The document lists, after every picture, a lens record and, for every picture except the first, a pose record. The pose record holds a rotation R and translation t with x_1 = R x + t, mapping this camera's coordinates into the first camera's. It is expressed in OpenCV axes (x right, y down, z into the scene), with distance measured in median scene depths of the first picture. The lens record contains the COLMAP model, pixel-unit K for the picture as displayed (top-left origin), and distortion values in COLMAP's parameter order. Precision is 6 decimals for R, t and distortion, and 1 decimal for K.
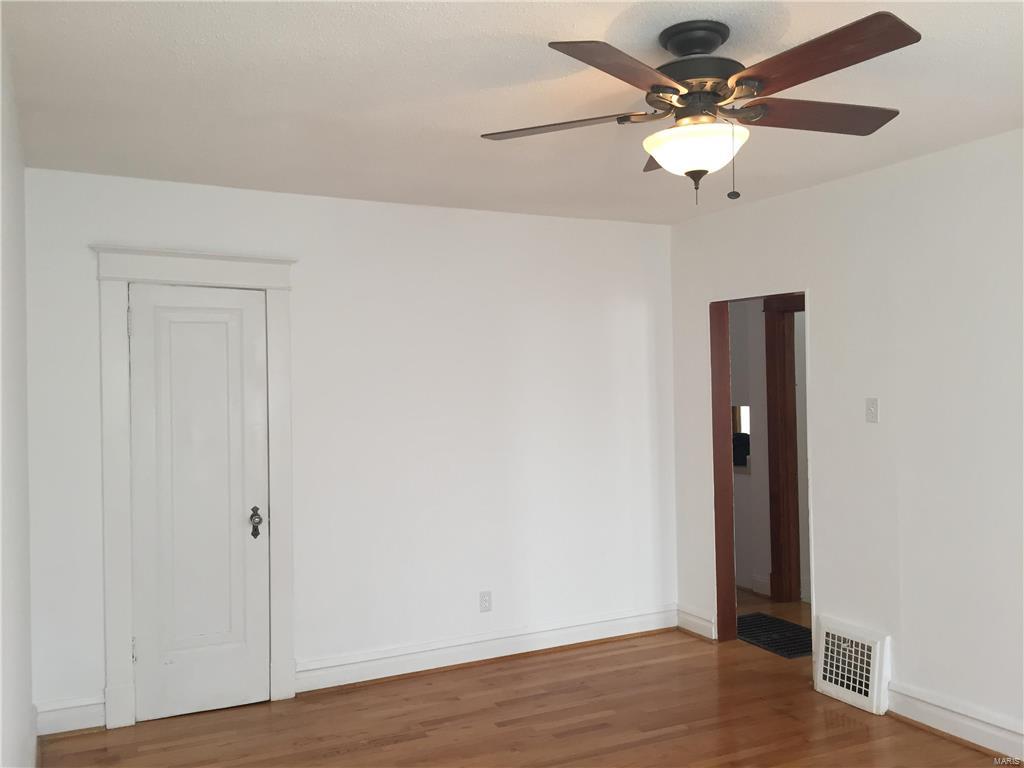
lens RADIAL K [[877.8, 0, 518.1], [0, 877.8, 383.1], [0, 0, 1]] dist [0.088339, -0.127424]
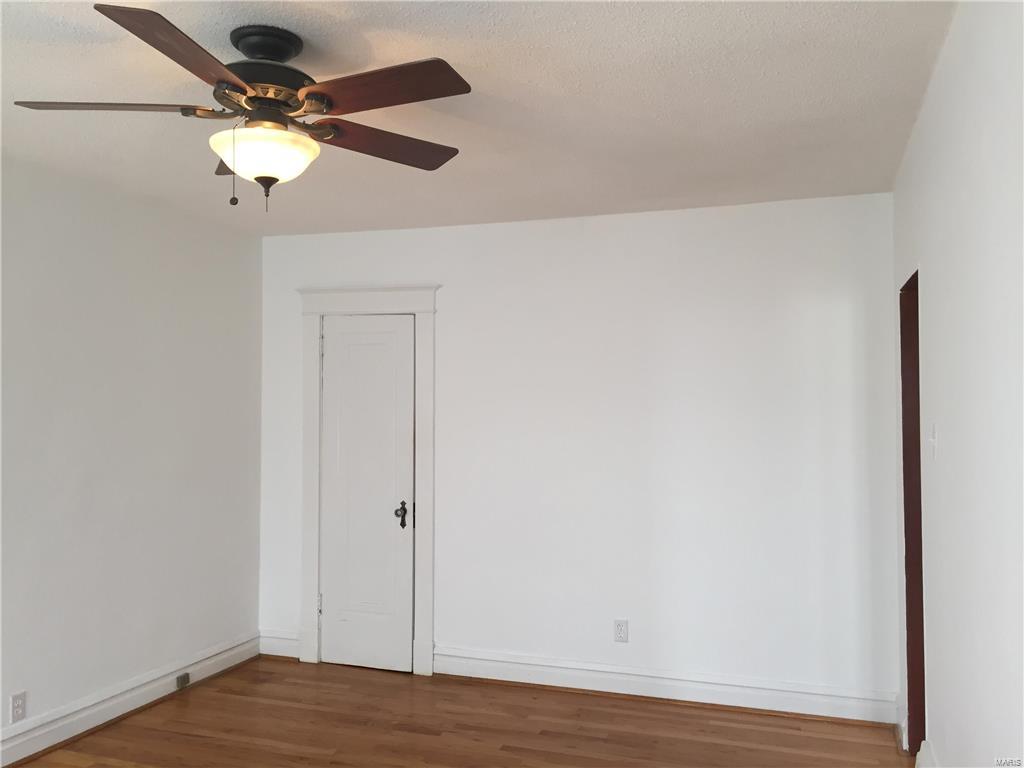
lens RADIAL K [[877.8, 0, 513.7], [0, 877.8, 382.9], [0, 0, 1]] dist [0.088339, -0.127424]
pose [[0.693111, -0.001764, -0.720829, 0.628464], [-0.010324, 0.999870, -0.012375, -0.002490], [0.720757, 0.016019, 0.693003, 0.298888]]
